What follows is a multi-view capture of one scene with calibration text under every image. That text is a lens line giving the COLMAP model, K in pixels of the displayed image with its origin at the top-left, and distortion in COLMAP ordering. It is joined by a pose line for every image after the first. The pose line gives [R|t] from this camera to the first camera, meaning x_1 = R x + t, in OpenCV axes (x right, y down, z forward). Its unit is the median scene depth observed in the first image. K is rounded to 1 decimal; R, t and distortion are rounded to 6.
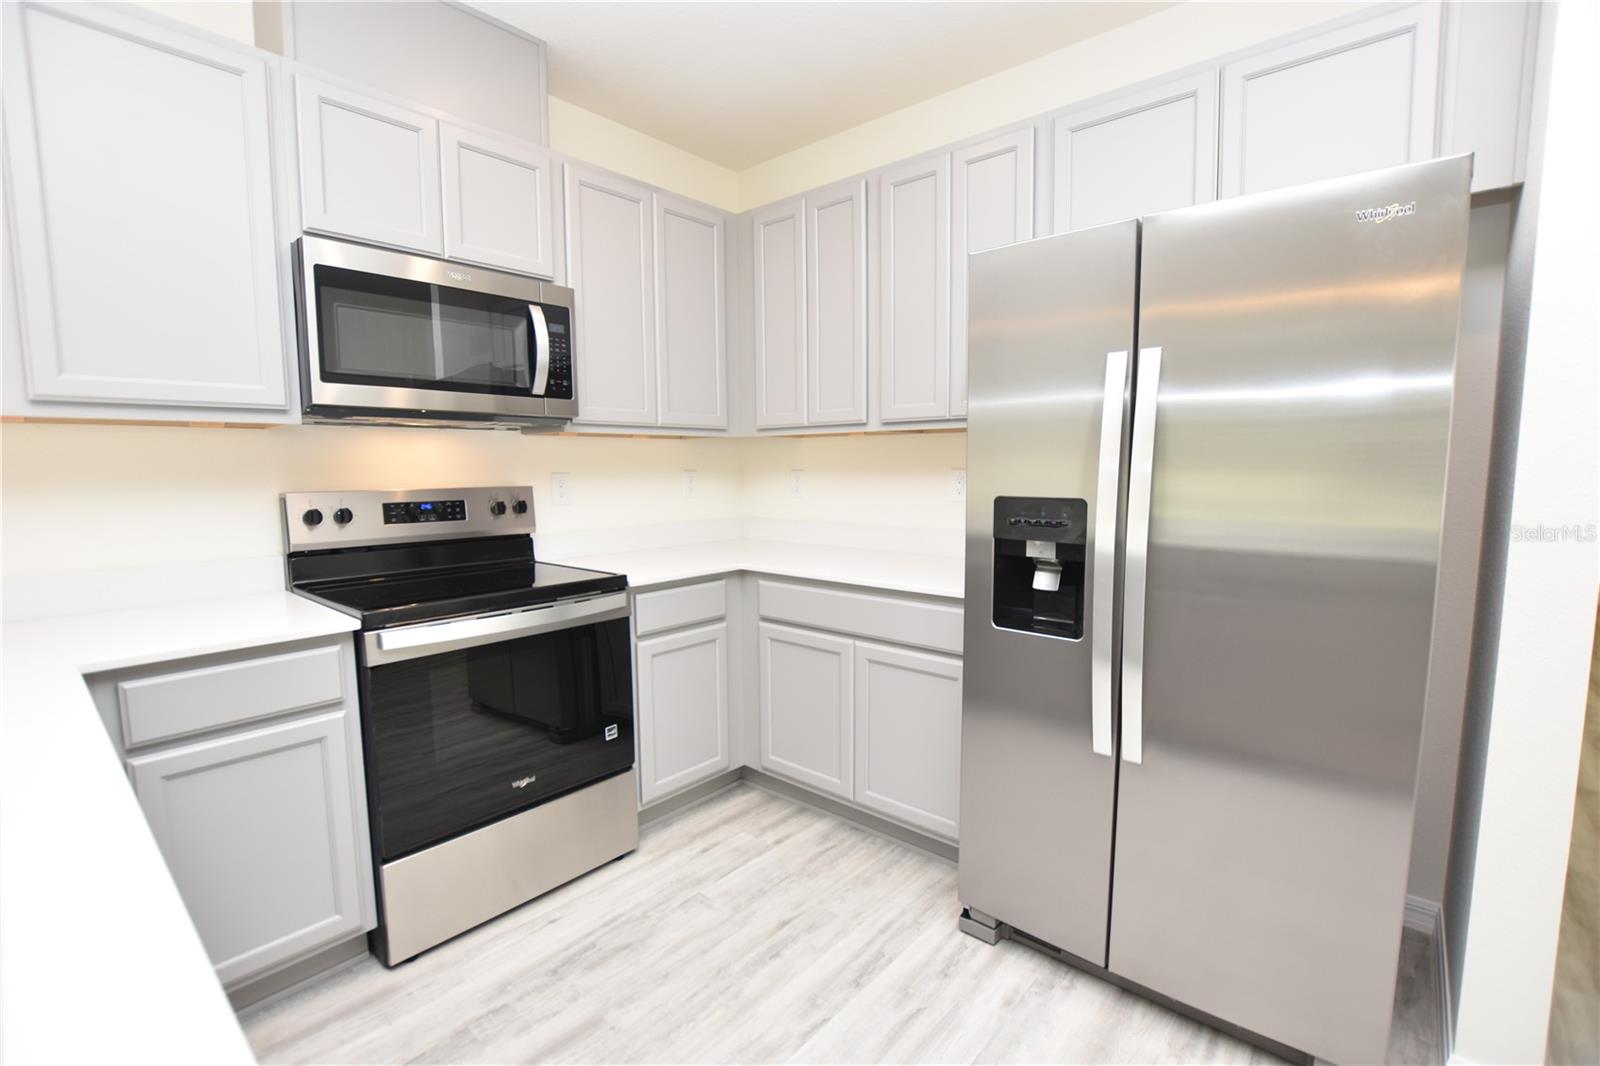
lens RADIAL K [[713.3, 0, 799.1], [0, 713.3, 534.8], [0, 0, 1]] dist [-0.025836, 0.002500]
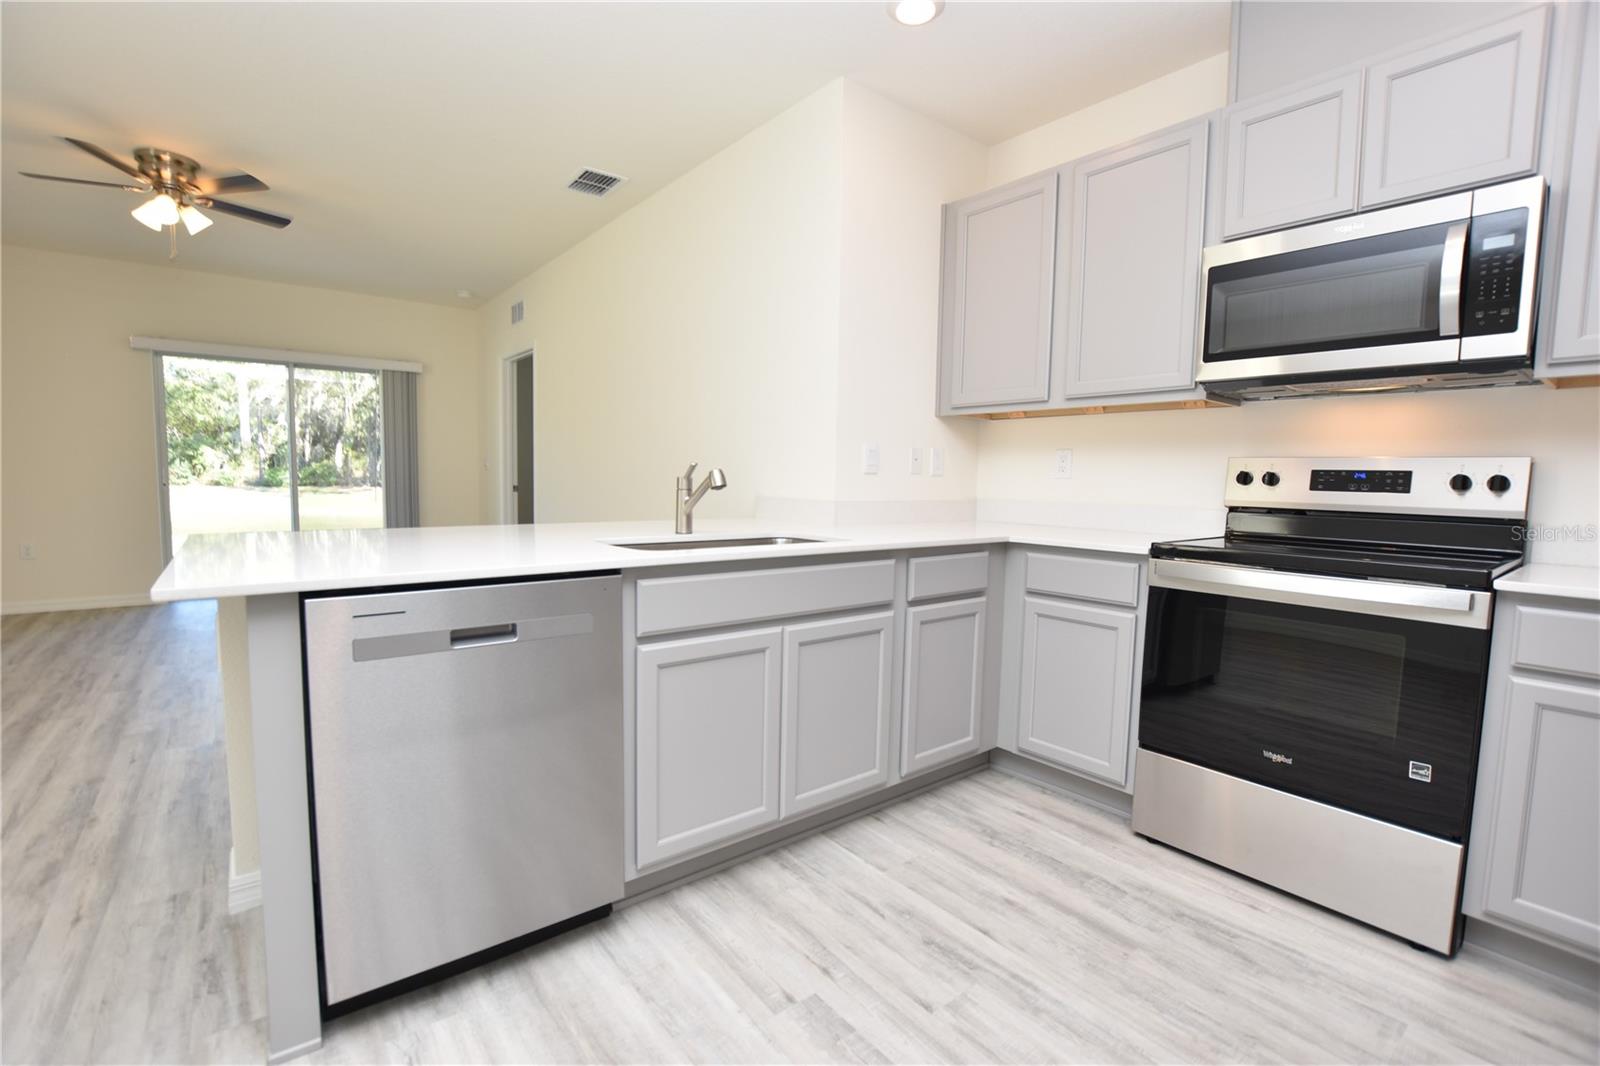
lens RADIAL K [[713.3, 0, 791.5], [0, 713.3, 534.6], [0, 0, 1]] dist [-0.025836, 0.002500]
pose [[-0.182760, 0.087130, -0.979289, 0.662339], [-0.114193, 0.987443, 0.109166, 0.028048], [0.976503, 0.131779, -0.170515, 0.517118]]
